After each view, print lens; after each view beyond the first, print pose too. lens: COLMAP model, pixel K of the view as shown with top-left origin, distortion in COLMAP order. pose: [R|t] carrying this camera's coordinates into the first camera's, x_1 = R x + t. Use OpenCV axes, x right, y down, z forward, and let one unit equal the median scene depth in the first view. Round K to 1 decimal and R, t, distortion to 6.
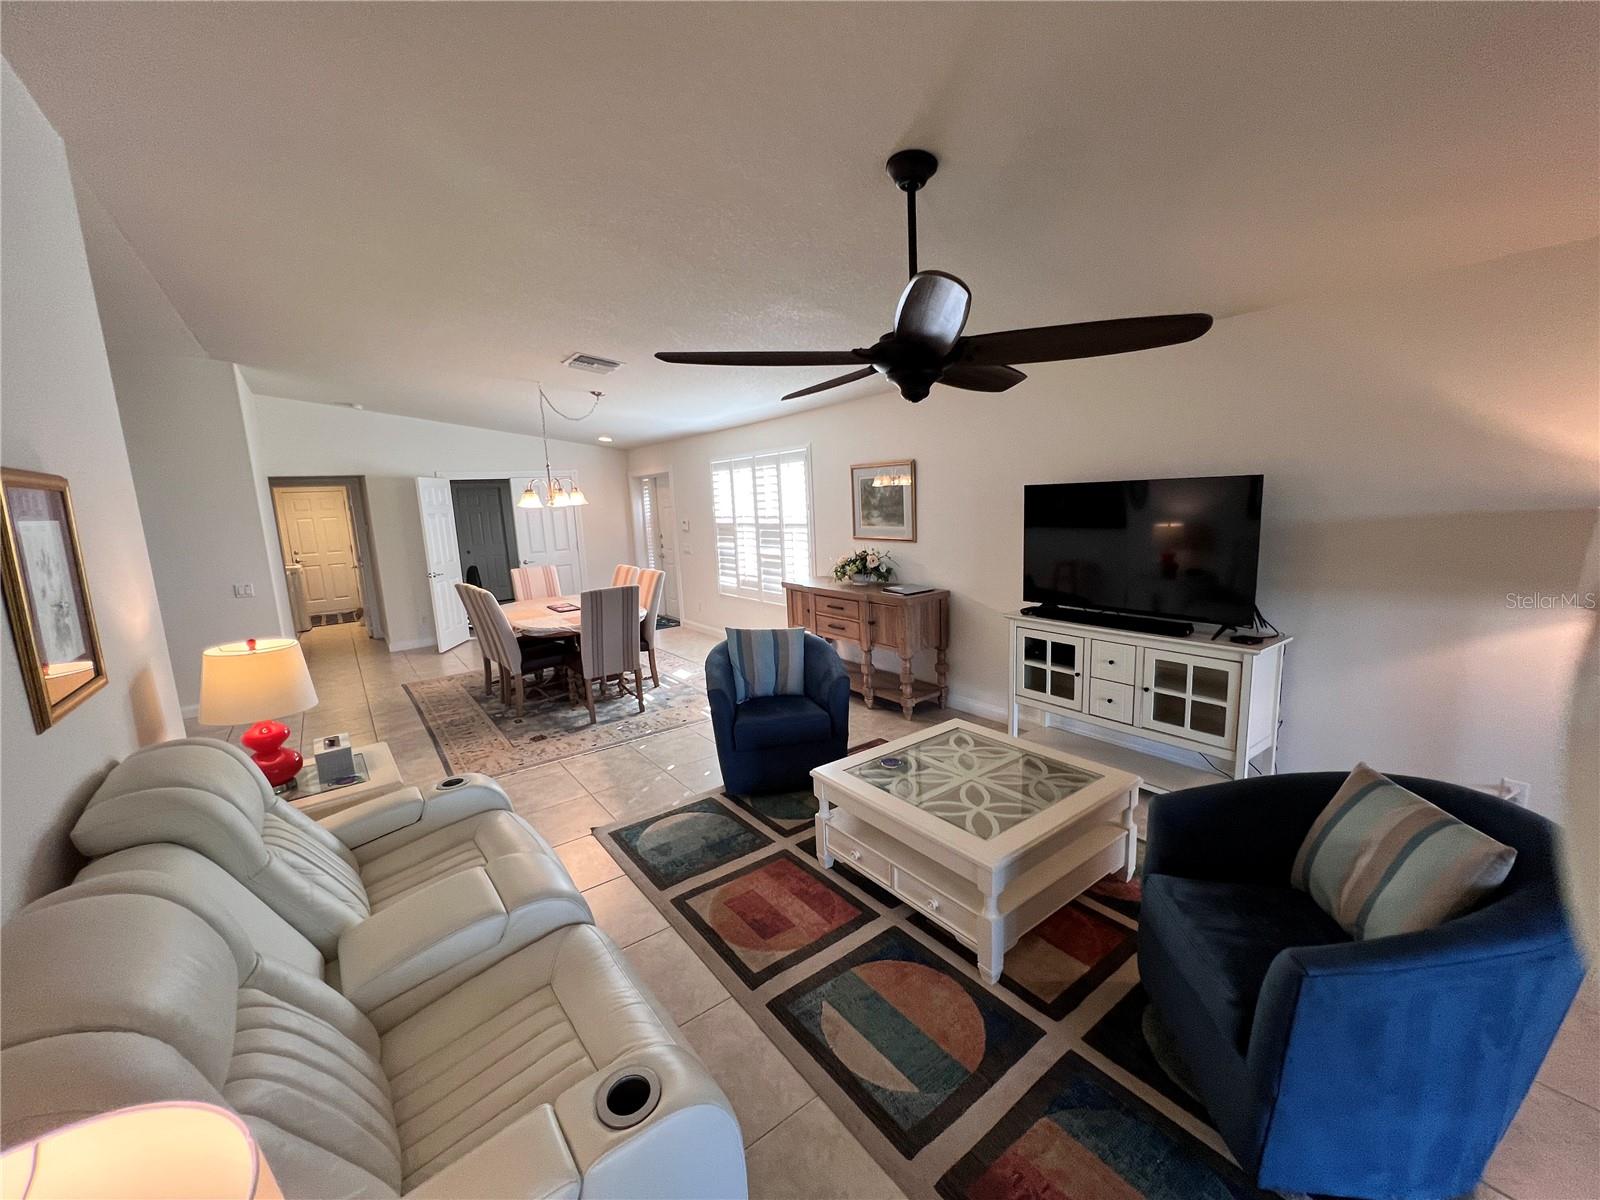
lens RADIAL K [[641.0, 0, 801.8], [0, 641.0, 597.4], [0, 0, 1]] dist [-0.003028, 0.000332]
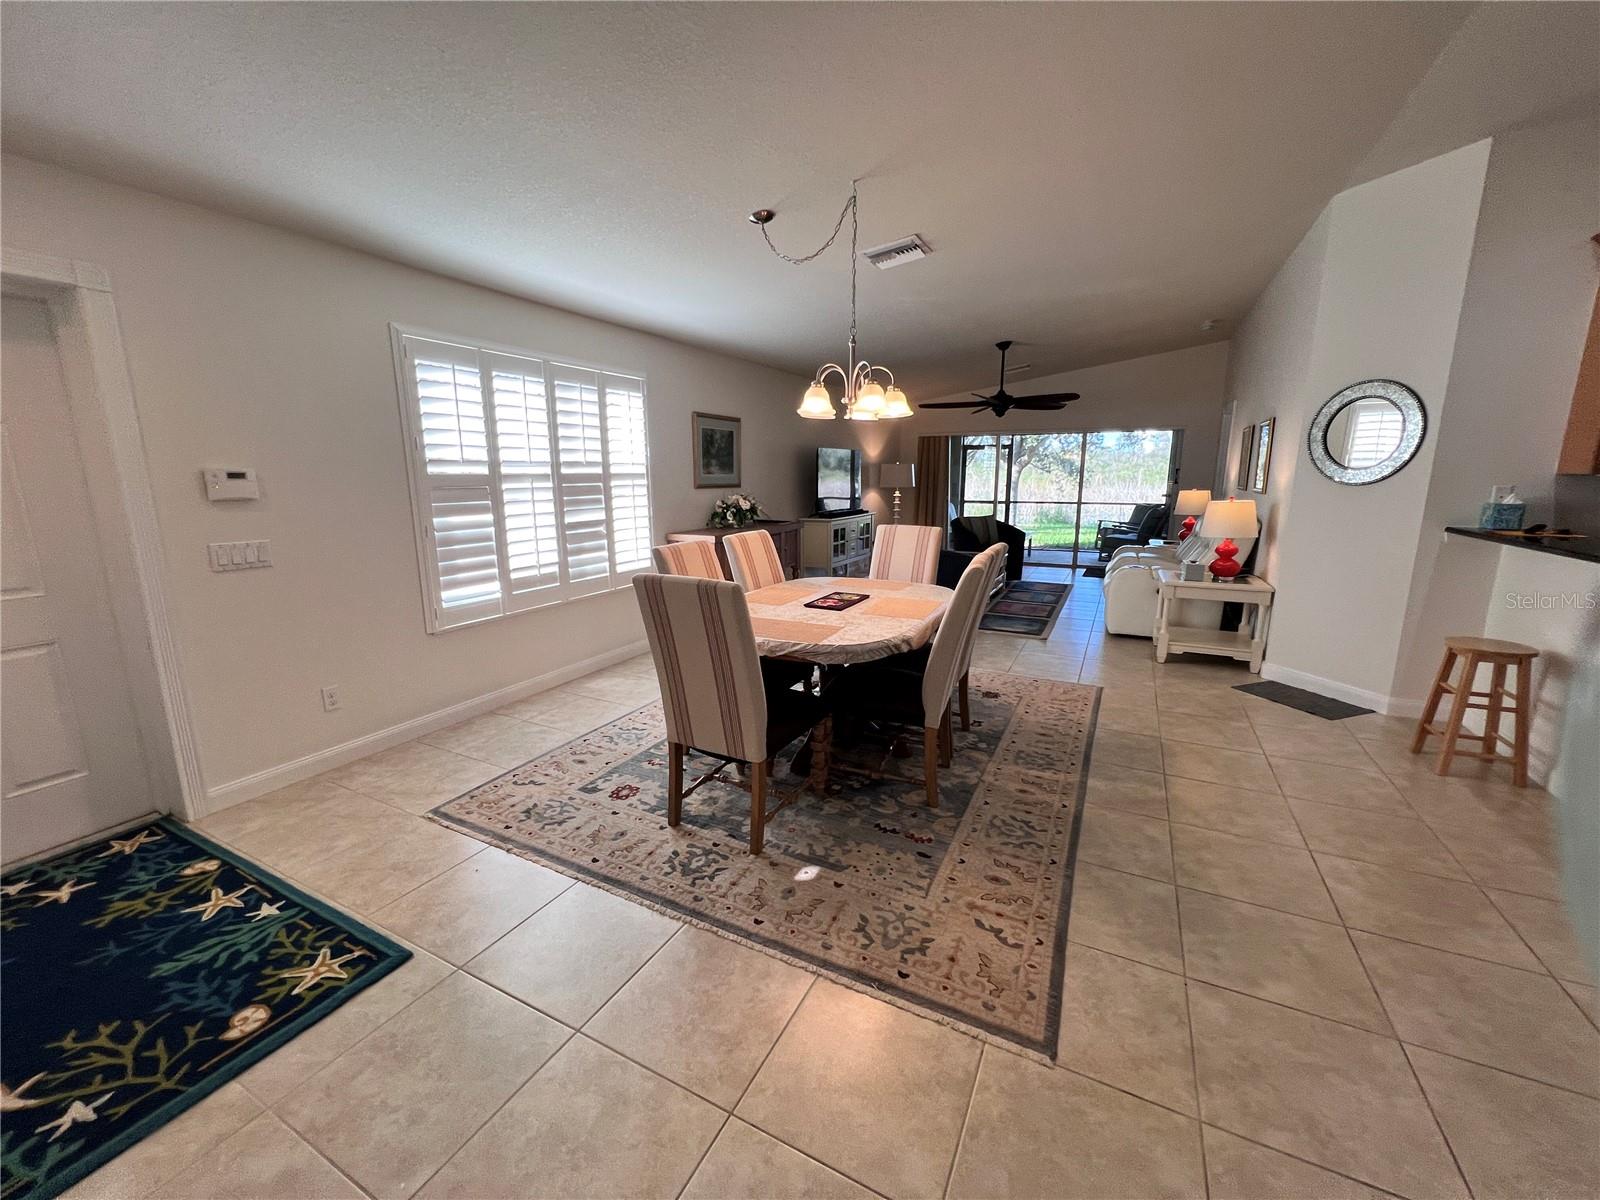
lens RADIAL K [[641.0, 0, 798.5], [0, 641.0, 598.7], [0, 0, 1]] dist [-0.003028, 0.000332]
pose [[-0.438516, -0.128643, 0.889469, -0.911174], [0.164555, 0.961478, 0.220185, -0.122351], [-0.883530, 0.242921, -0.400455, 1.336835]]
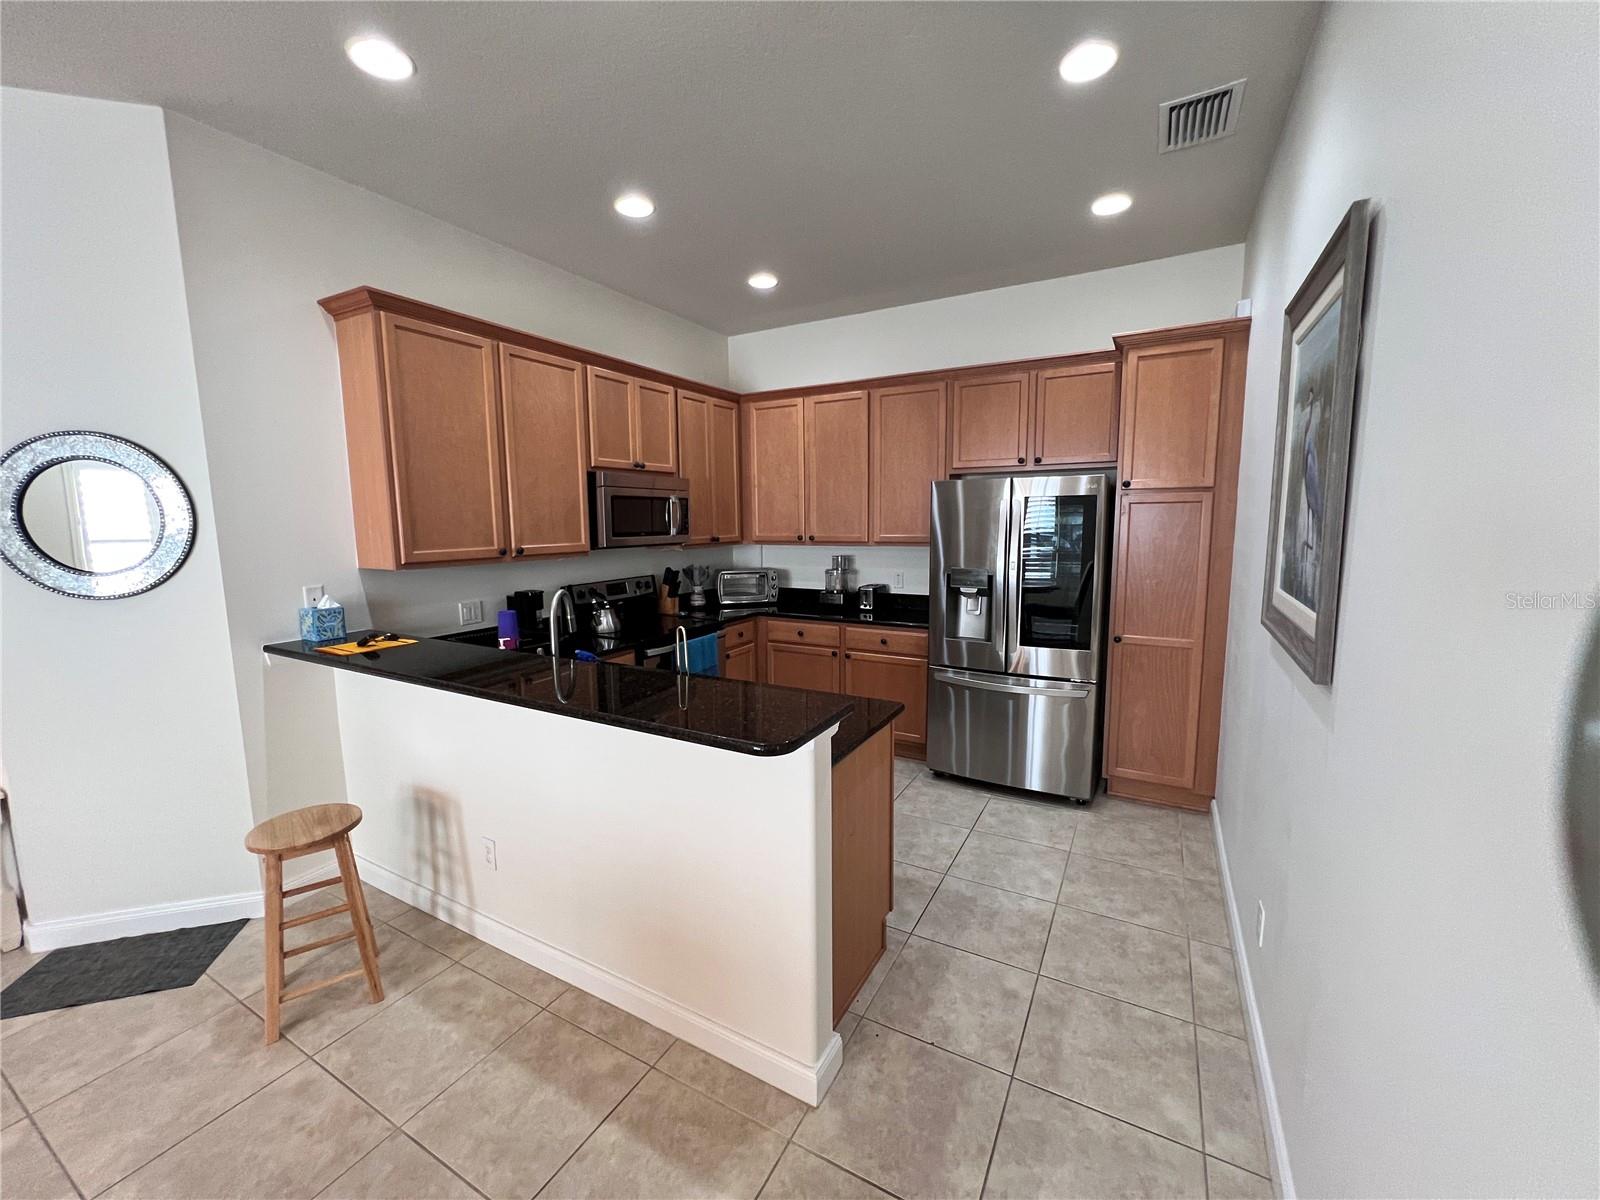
lens RADIAL K [[641.0, 0, 796.9], [0, 641.0, 599.1], [0, 0, 1]] dist [-0.003028, 0.000332]
pose [[-0.911125, 0.107856, -0.397767, -0.789964], [-0.012483, 0.957484, 0.288217, -0.116824], [0.411941, 0.267567, -0.871041, 1.049090]]
